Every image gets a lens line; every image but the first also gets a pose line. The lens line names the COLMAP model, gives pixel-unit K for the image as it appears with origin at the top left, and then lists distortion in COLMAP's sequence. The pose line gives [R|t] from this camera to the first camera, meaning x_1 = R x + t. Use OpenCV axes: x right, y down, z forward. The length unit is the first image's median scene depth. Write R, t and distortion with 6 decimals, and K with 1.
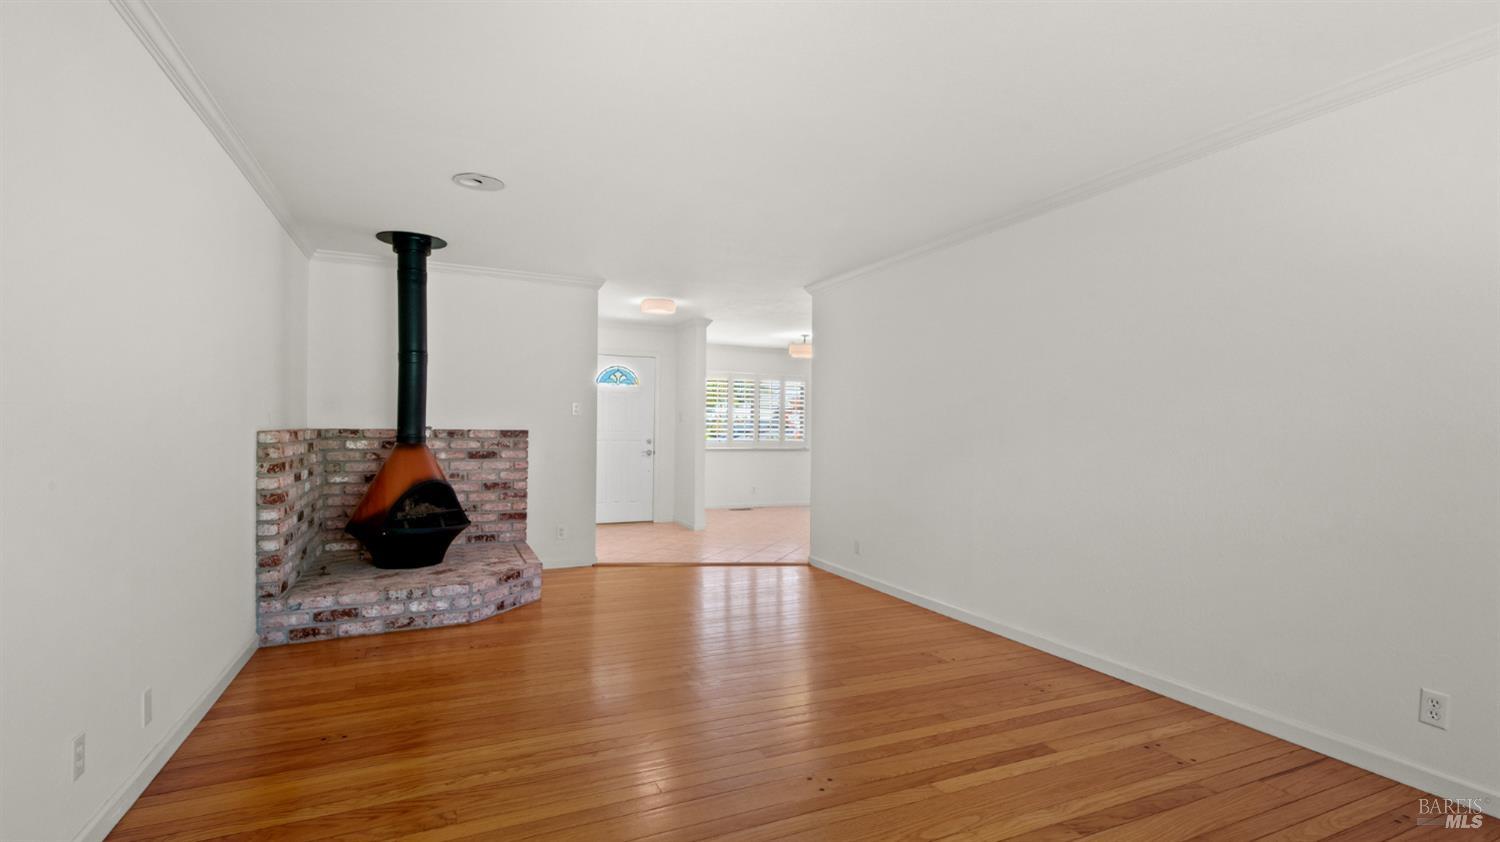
lens RADIAL K [[680.4, 0, 757.5], [0, 680.4, 415.3], [0, 0, 1]] dist [-0.000596, -0.000778]
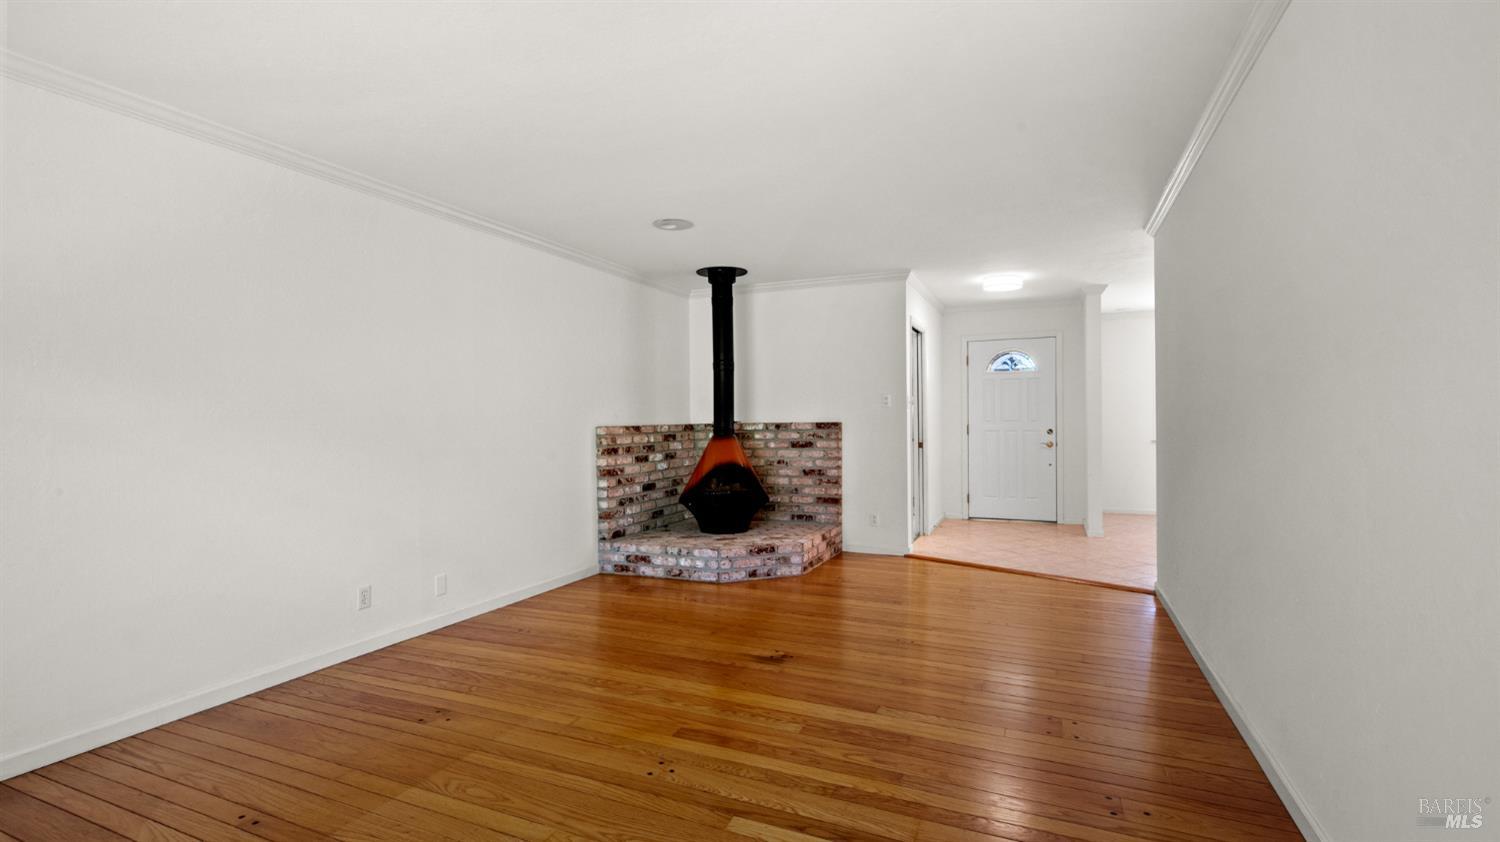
lens RADIAL K [[681.0, 0, 750.0], [0, 681.0, 421.0], [0, 0, 1]] dist [0.005457, -0.000810]
pose [[0.661444, -0.014424, -0.749856, 0.483524], [0.031943, 0.999450, 0.008951, 0.006892], [0.749314, -0.029873, 0.661541, 0.222053]]
